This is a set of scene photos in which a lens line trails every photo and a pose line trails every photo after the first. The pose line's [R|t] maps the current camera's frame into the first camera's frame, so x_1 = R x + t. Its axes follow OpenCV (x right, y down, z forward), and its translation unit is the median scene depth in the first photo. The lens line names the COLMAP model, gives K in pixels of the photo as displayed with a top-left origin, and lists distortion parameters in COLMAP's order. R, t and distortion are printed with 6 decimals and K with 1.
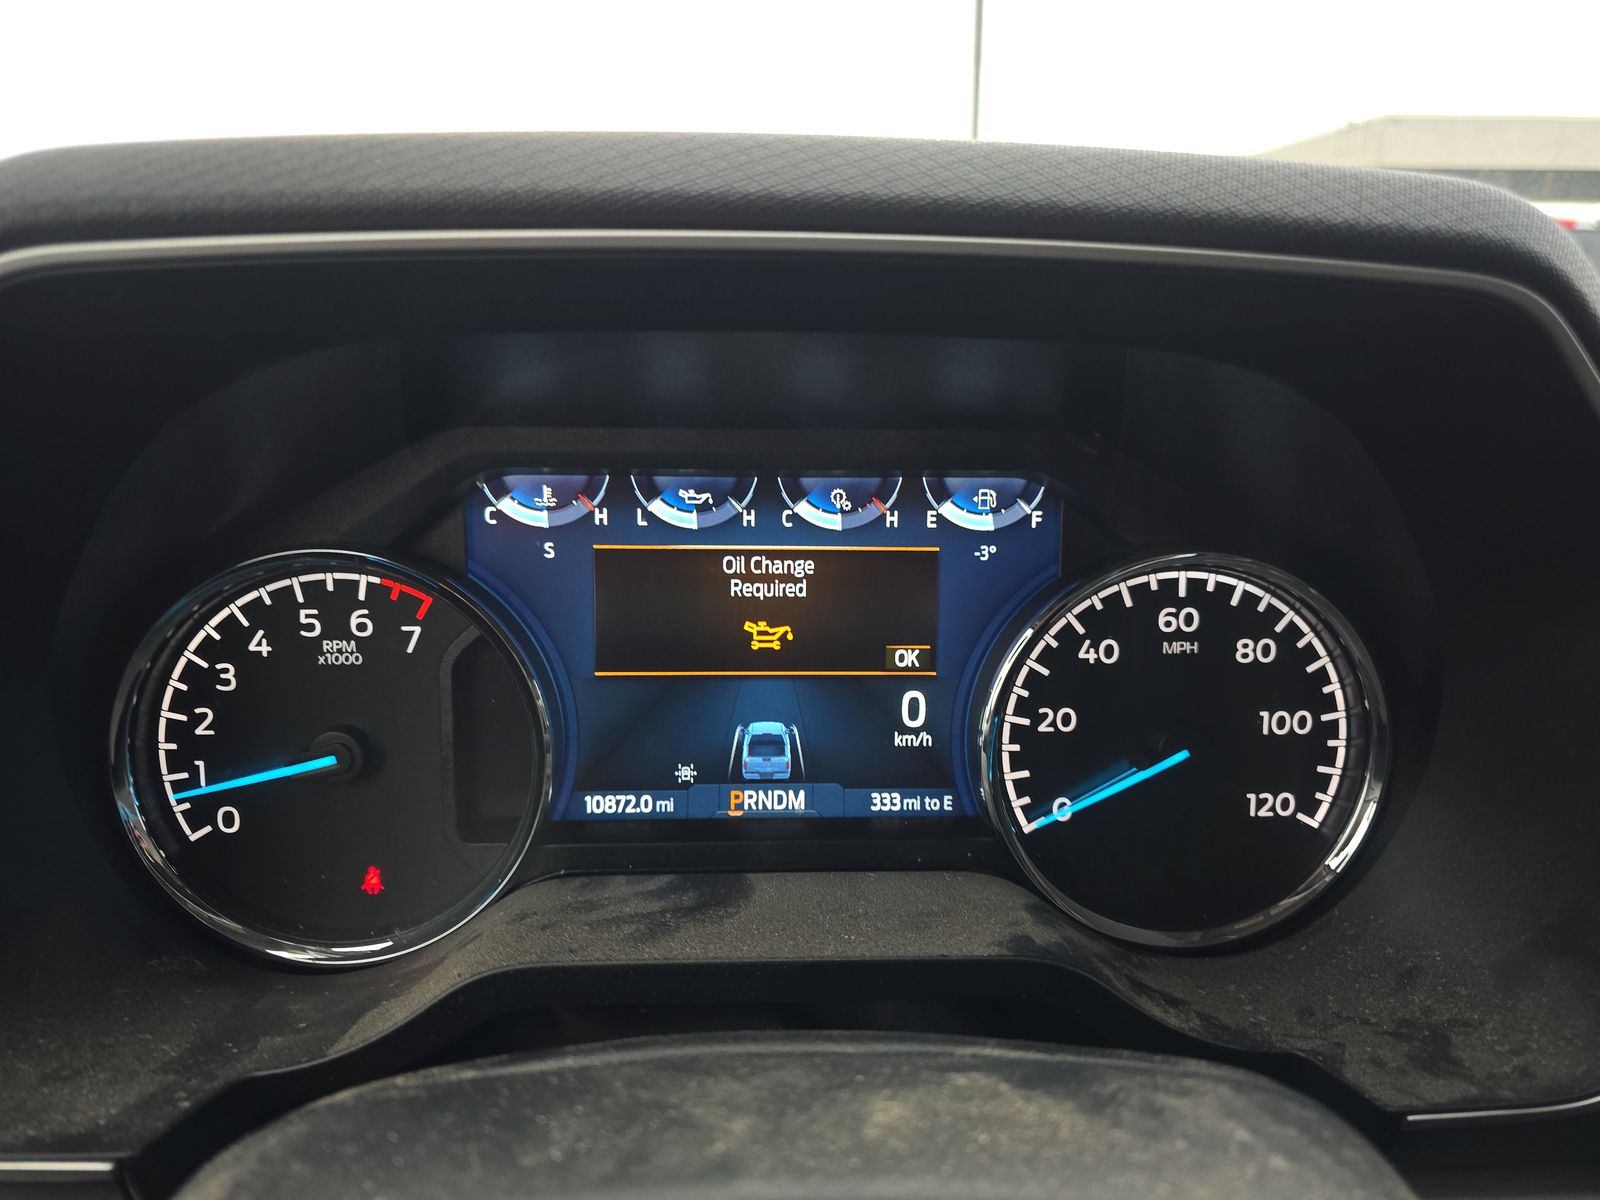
lens RADIAL K [[1073.8, 0, 803.8], [0, 1073.8, 603.1], [0, 0, 1]] dist [0.059131, -0.051394]
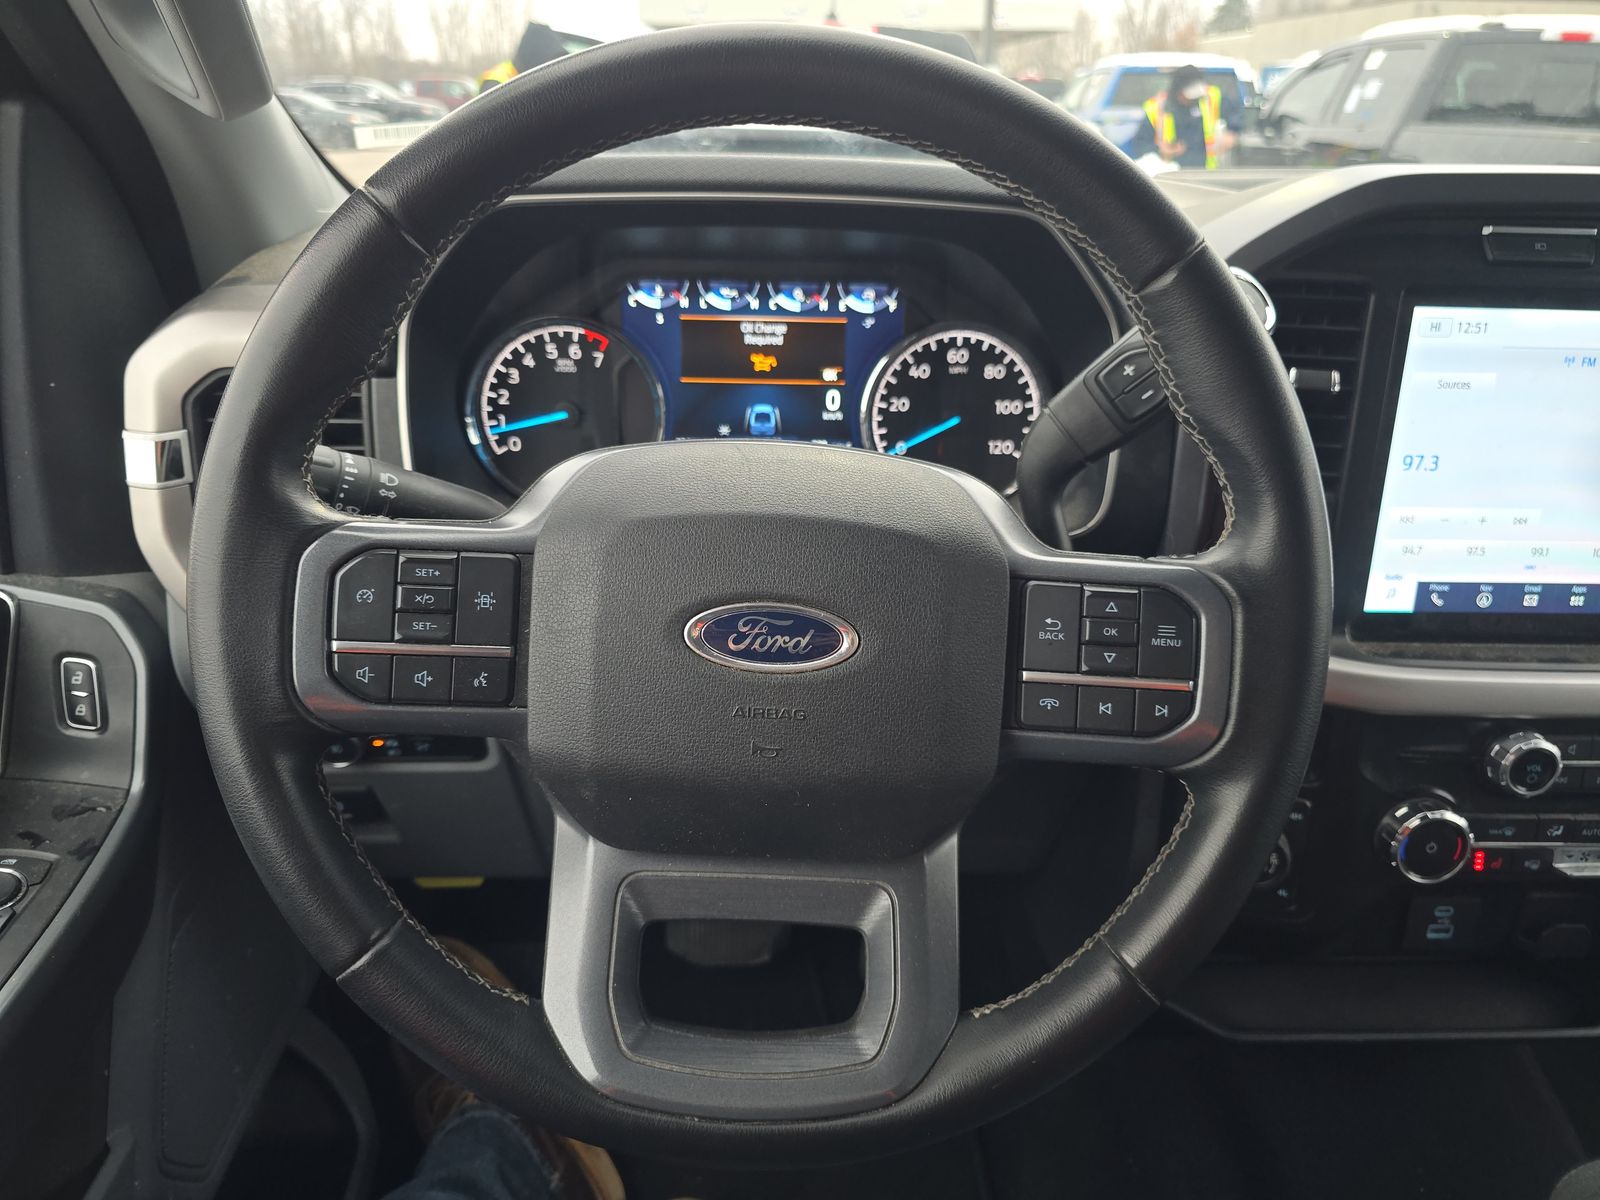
lens RADIAL K [[1073.8, 0, 792.1], [0, 1073.8, 592.8], [0, 0, 1]] dist [0.059131, -0.051394]
pose [[0.999747, 0.016511, -0.015273, 0.062684], [-0.013861, 0.987060, 0.159748, 0.138699], [0.017713, -0.159496, 0.987040, -1.153927]]
